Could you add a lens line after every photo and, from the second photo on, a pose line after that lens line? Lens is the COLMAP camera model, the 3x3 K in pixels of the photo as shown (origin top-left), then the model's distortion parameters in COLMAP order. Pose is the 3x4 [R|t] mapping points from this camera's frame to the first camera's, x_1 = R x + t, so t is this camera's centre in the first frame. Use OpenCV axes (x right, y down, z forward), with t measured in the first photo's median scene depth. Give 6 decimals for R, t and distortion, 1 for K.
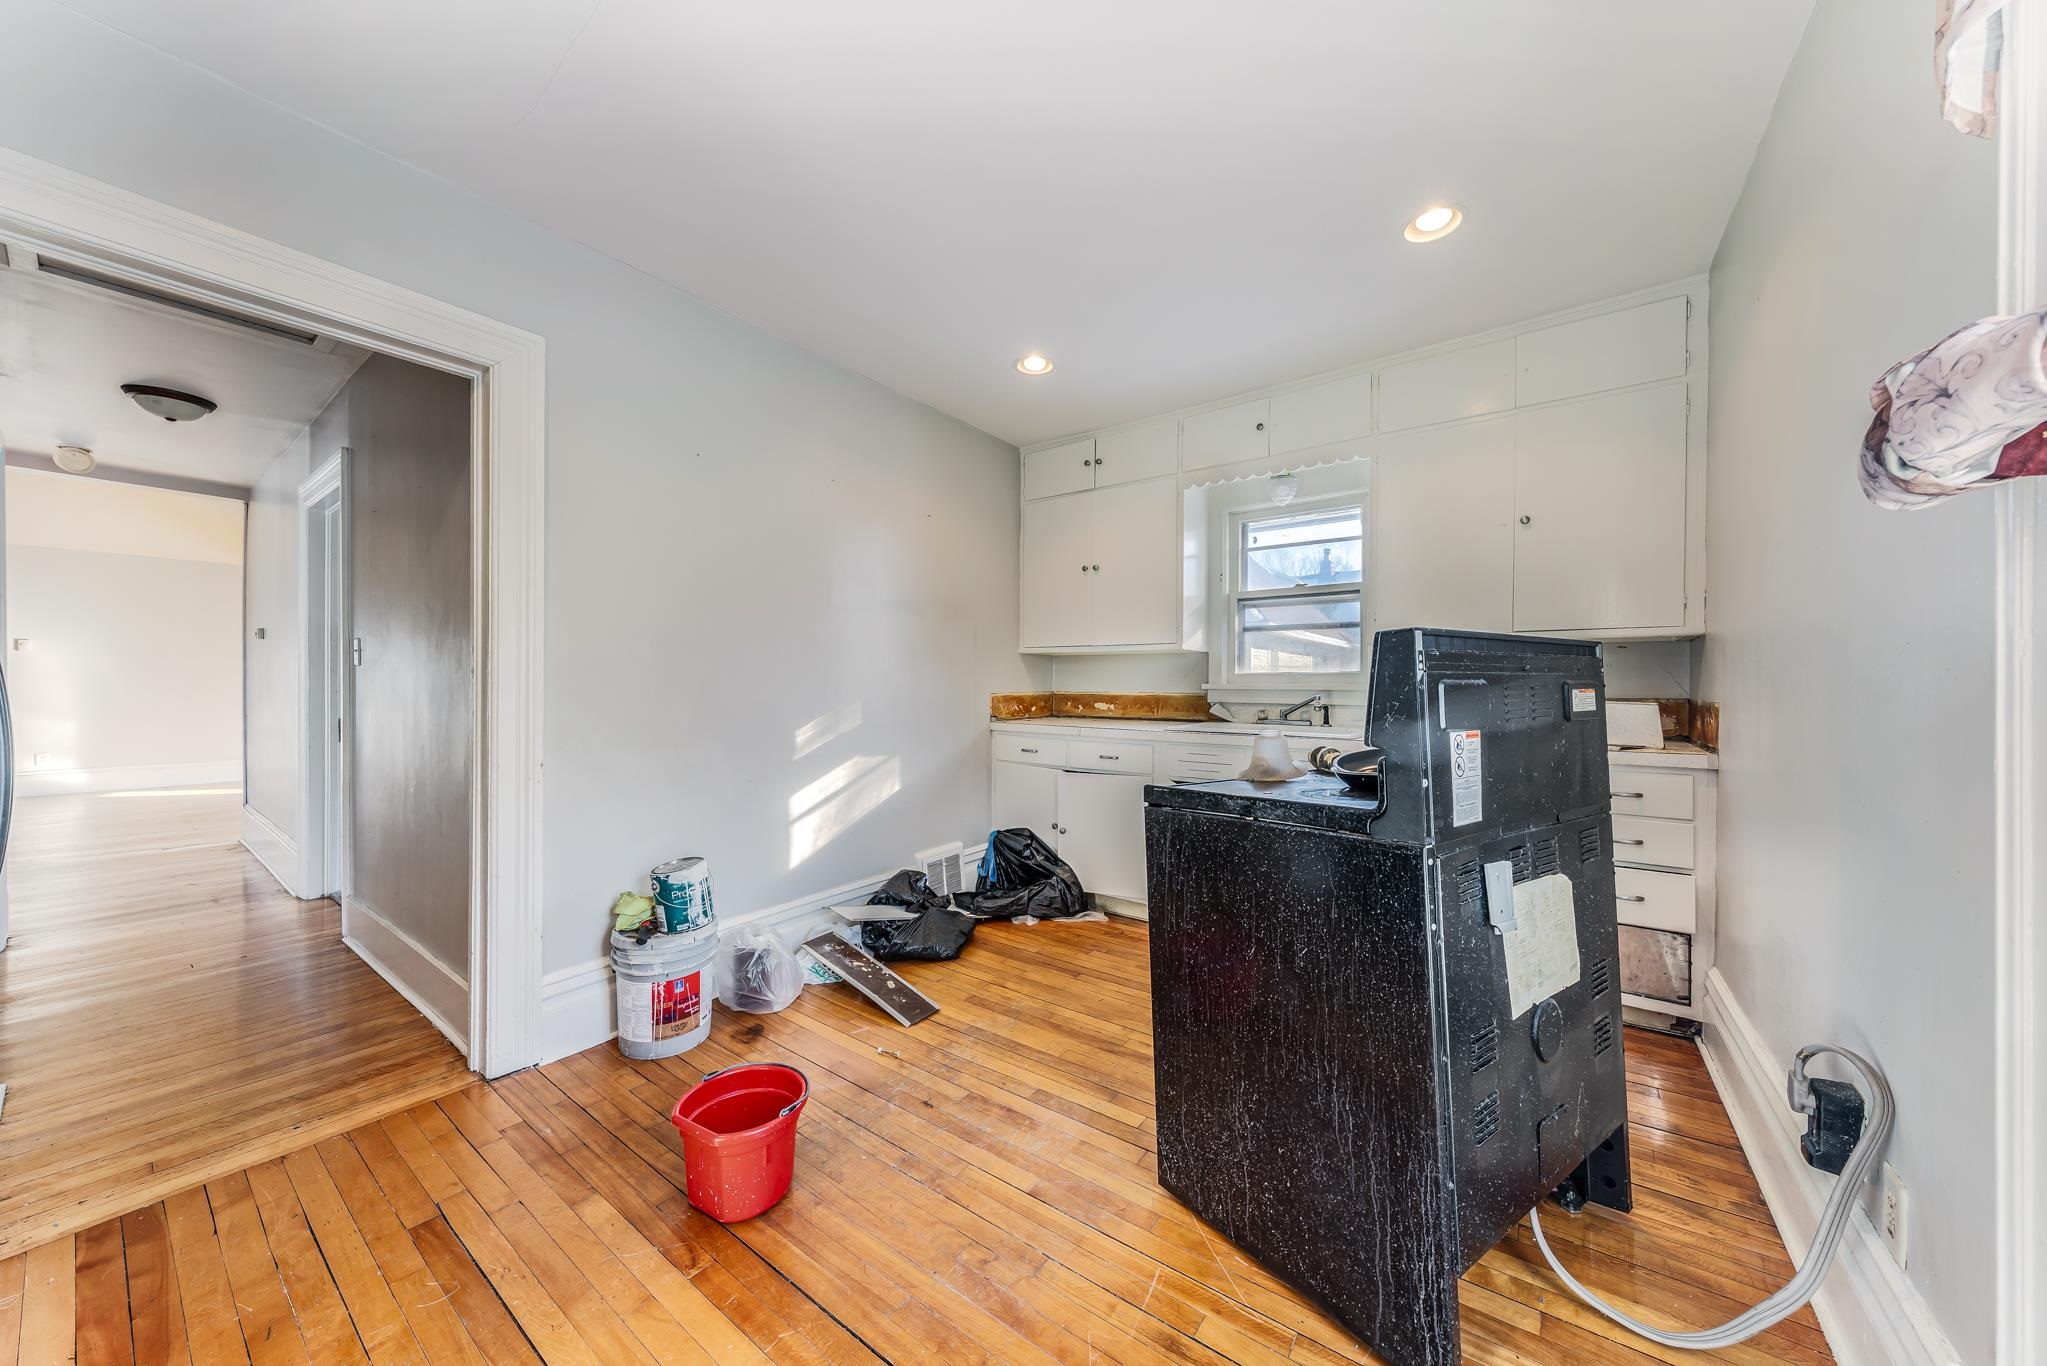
lens RADIAL K [[707.8, 0, 1029.6], [0, 707.8, 686.7], [0, 0, 1]] dist [0.001162, 0.000036]
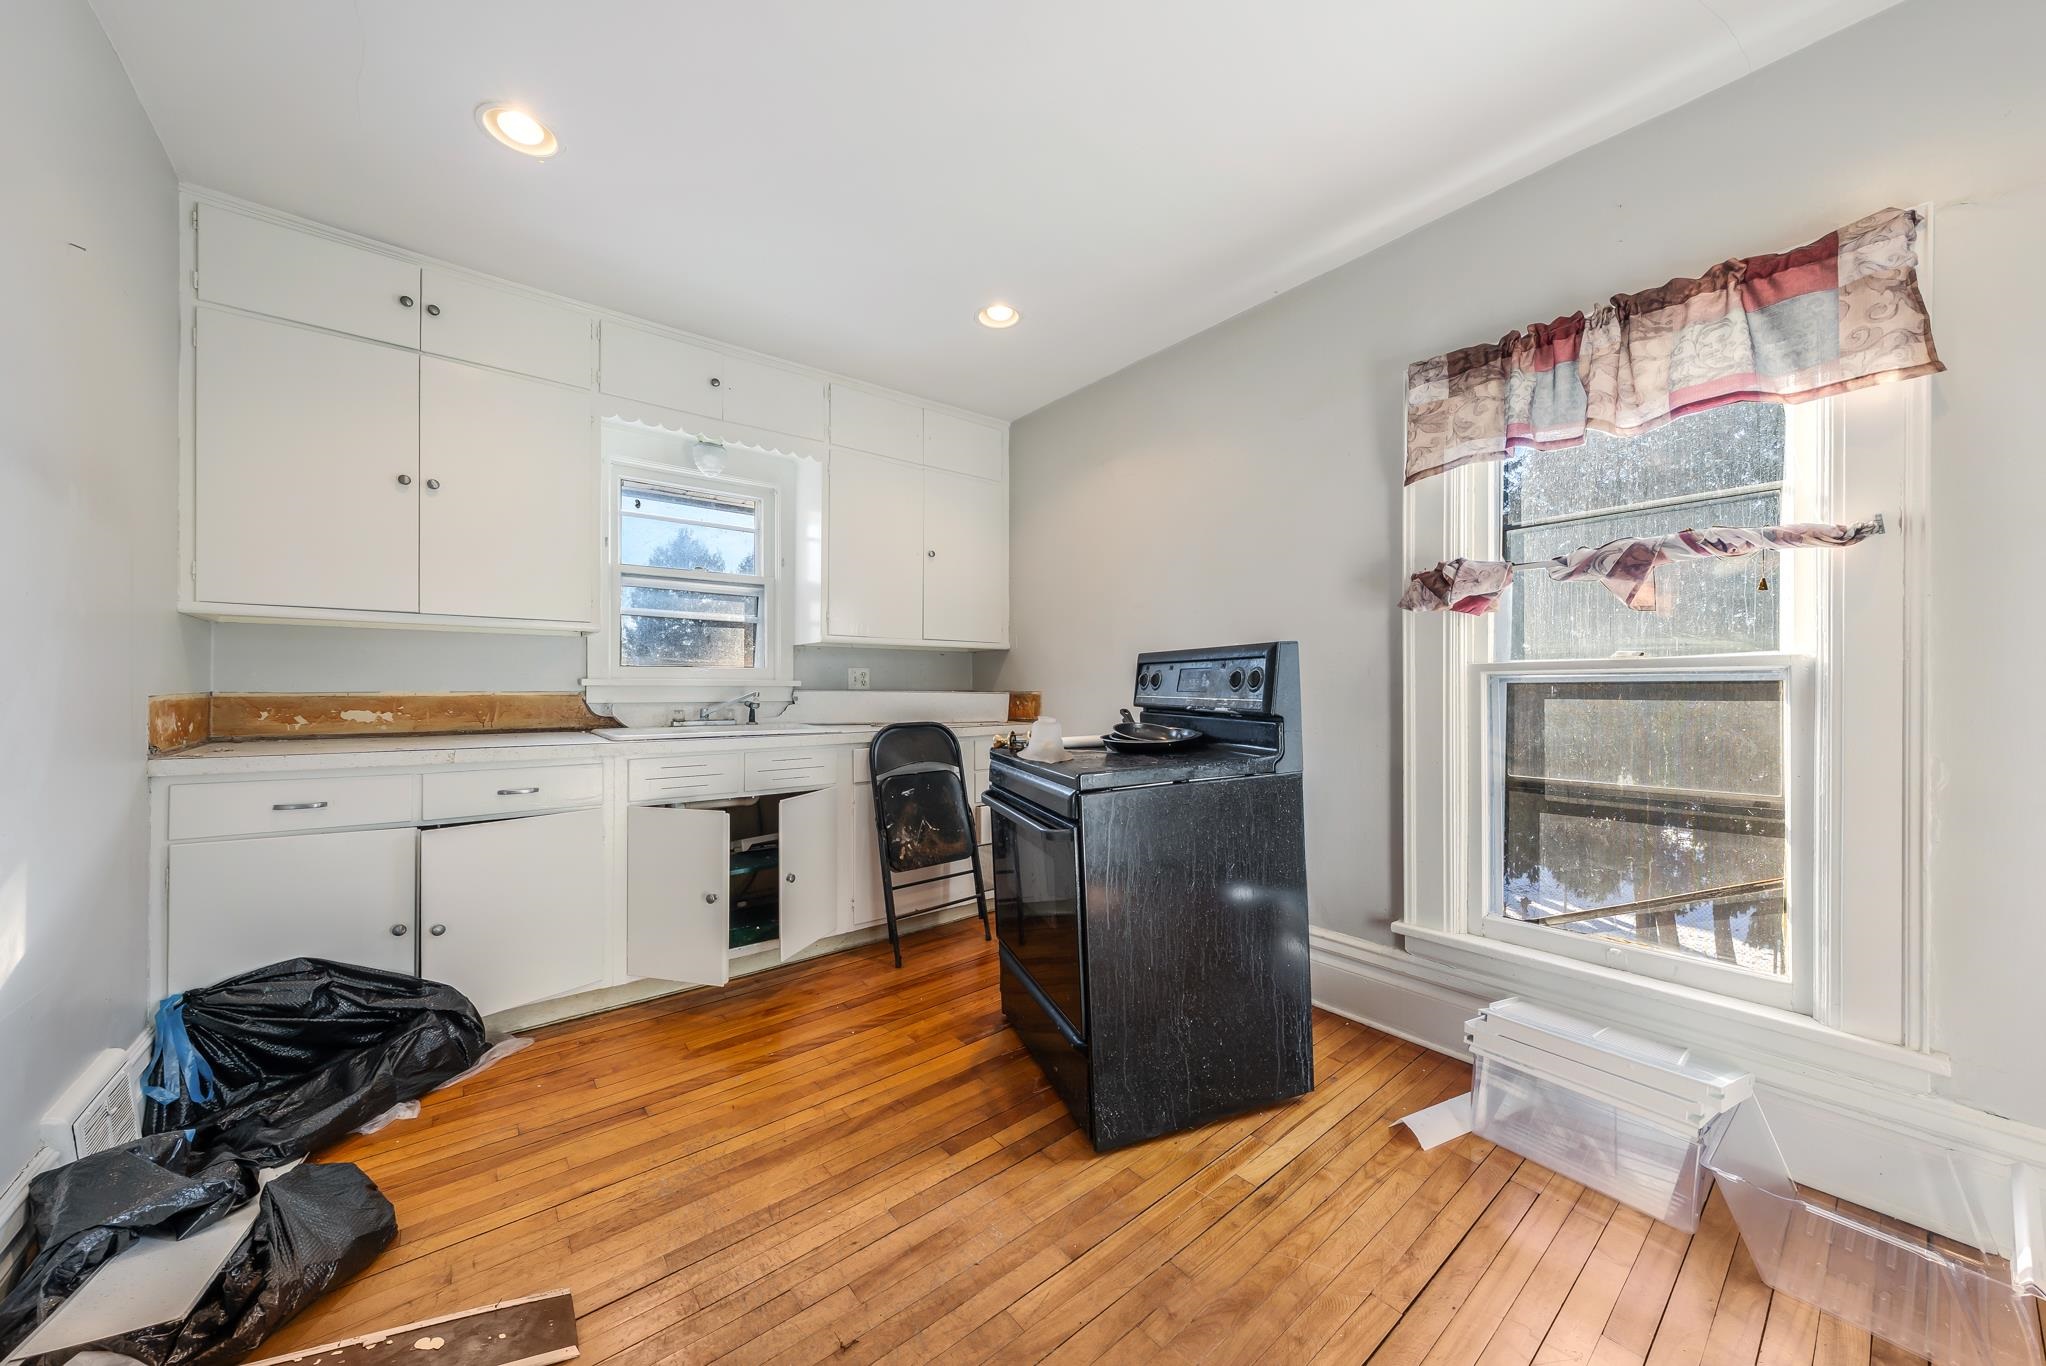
lens RADIAL K [[707.5, 0, 1037.5], [0, 707.5, 686.4], [0, 0, 1]] dist [0.001162, 0.000036]
pose [[0.247292, -0.000460, 0.968941, -0.404134], [0.004200, 0.999991, -0.000597, 0.007040], [-0.968932, 0.004217, 0.247292, 0.392250]]
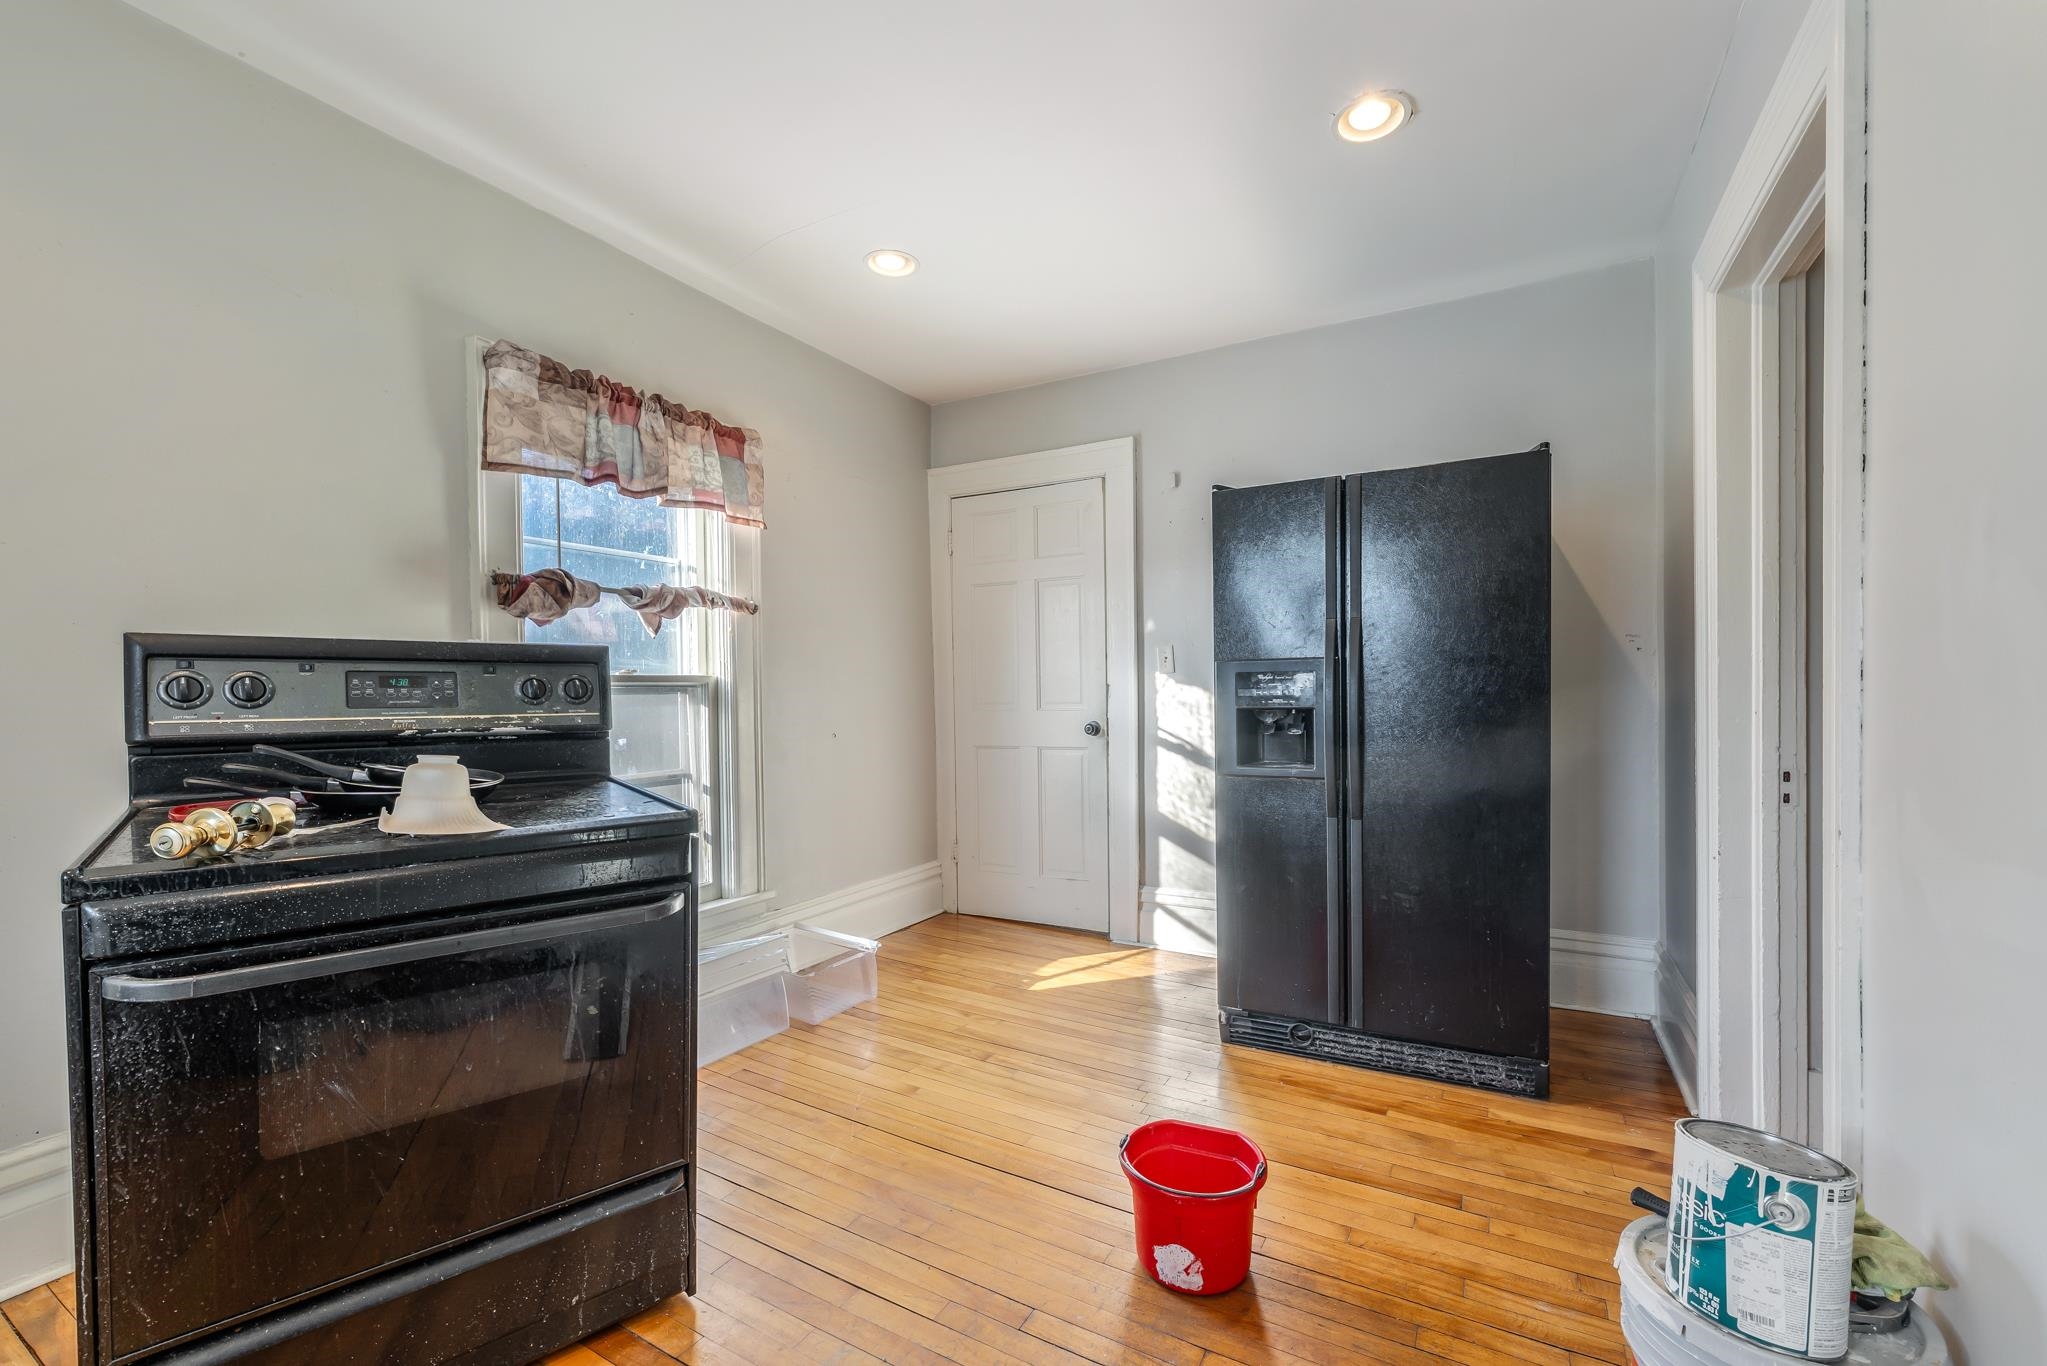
lens RADIAL K [[852.3, 0, 1025.2], [0, 852.3, 687.5], [0, 0, 1]] dist [0.000269, -0.000006]
pose [[-0.992995, 0.004504, -0.118073, -0.040332], [0.004159, 0.999986, 0.003162, -0.000617], [0.118086, 0.002648, -0.993000, 0.961581]]
